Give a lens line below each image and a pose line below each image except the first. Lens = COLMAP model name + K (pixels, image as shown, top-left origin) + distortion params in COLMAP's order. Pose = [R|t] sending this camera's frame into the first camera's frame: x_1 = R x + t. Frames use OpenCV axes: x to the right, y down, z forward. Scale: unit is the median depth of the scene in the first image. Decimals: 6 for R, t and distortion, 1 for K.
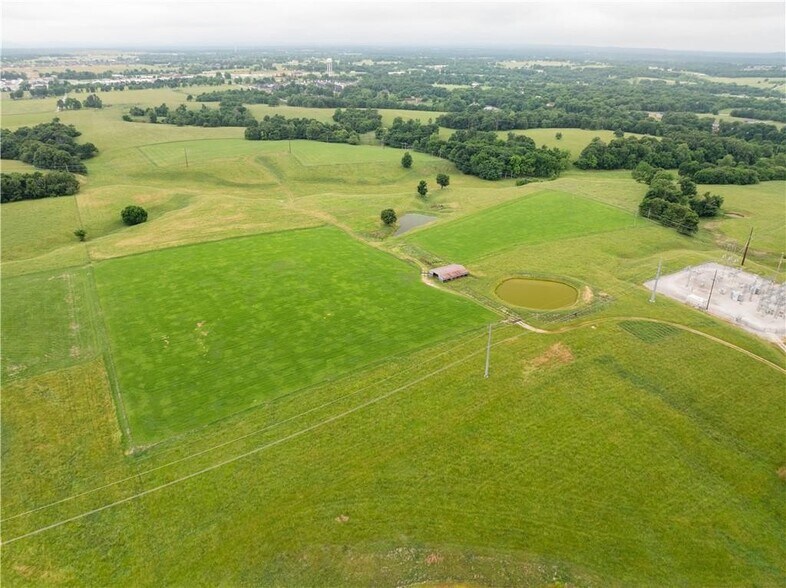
lens RADIAL K [[552.7, 0, 397.2], [0, 552.7, 293.2], [0, 0, 1]] dist [-0.051340, 0.022689]
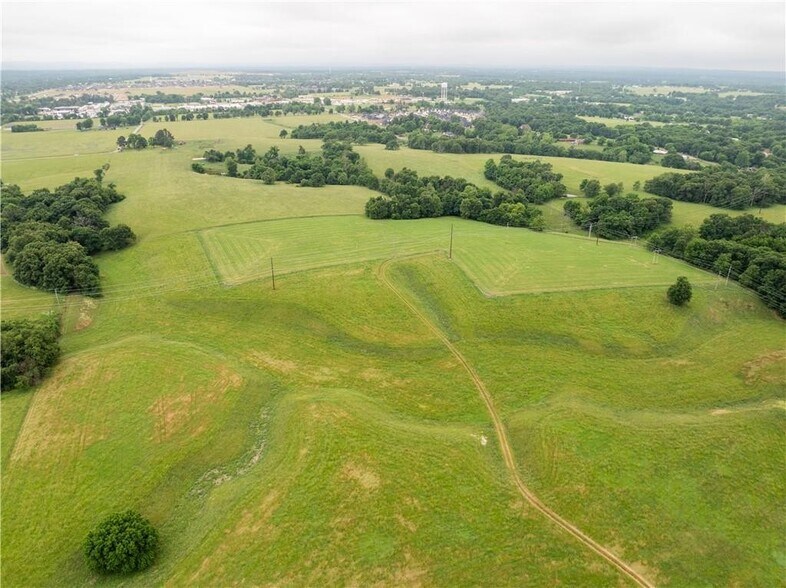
lens RADIAL K [[552.7, 0, 395.0], [0, 552.7, 297.0], [0, 0, 1]] dist [-0.051340, 0.022689]
pose [[0.988518, 0.058185, -0.139449, -0.170993], [-0.061985, 0.997811, -0.023061, -0.200134], [0.137802, 0.031440, 0.989961, 0.433778]]
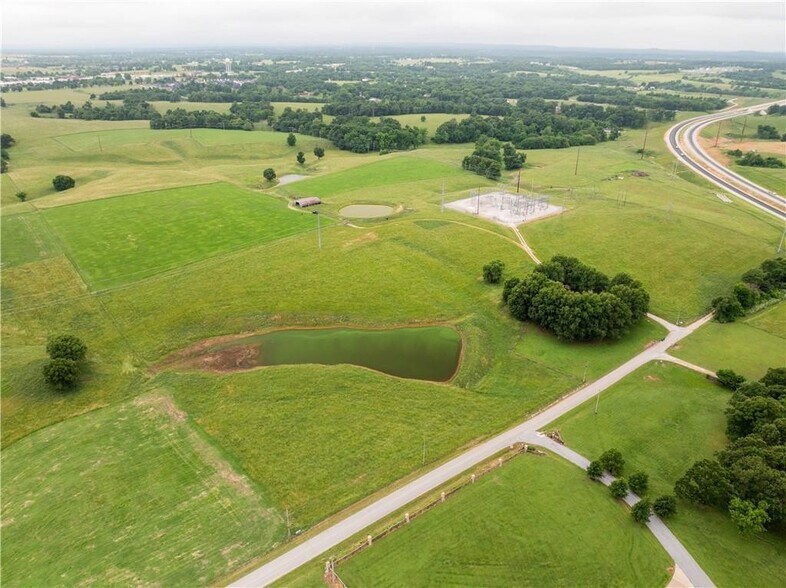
lens RADIAL K [[552.7, 0, 398.8], [0, 552.7, 289.1], [0, 0, 1]] dist [-0.051340, 0.022689]
pose [[0.987186, -0.069262, 0.143760, 0.052137], [0.070058, 0.997543, -0.000477, 0.100367], [-0.143374, 0.010542, 0.989612, -0.219082]]
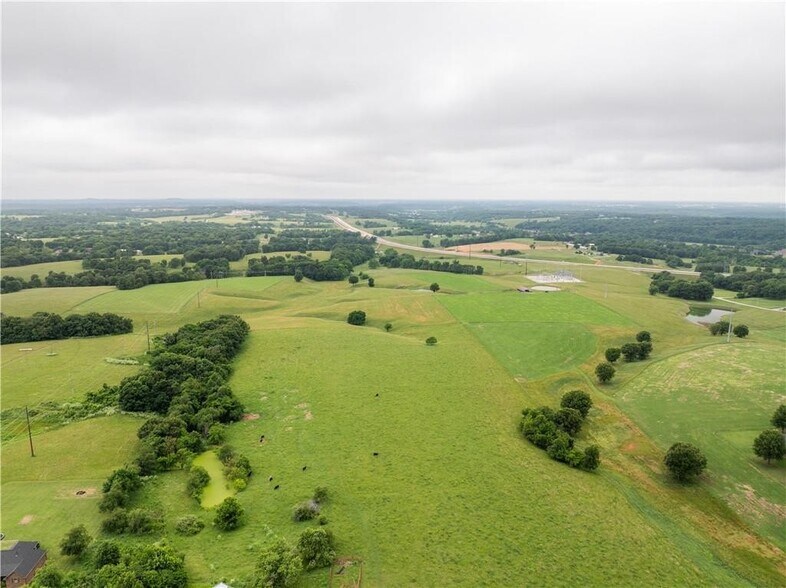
lens RADIAL K [[552.7, 0, 400.9], [0, 552.7, 288.0], [0, 0, 1]] dist [-0.051340, 0.022689]
pose [[0.418475, -0.155584, 0.894803, -1.048939], [0.378143, 0.925611, -0.015906, -0.095773], [-0.825764, 0.345020, 0.446178, 0.193404]]
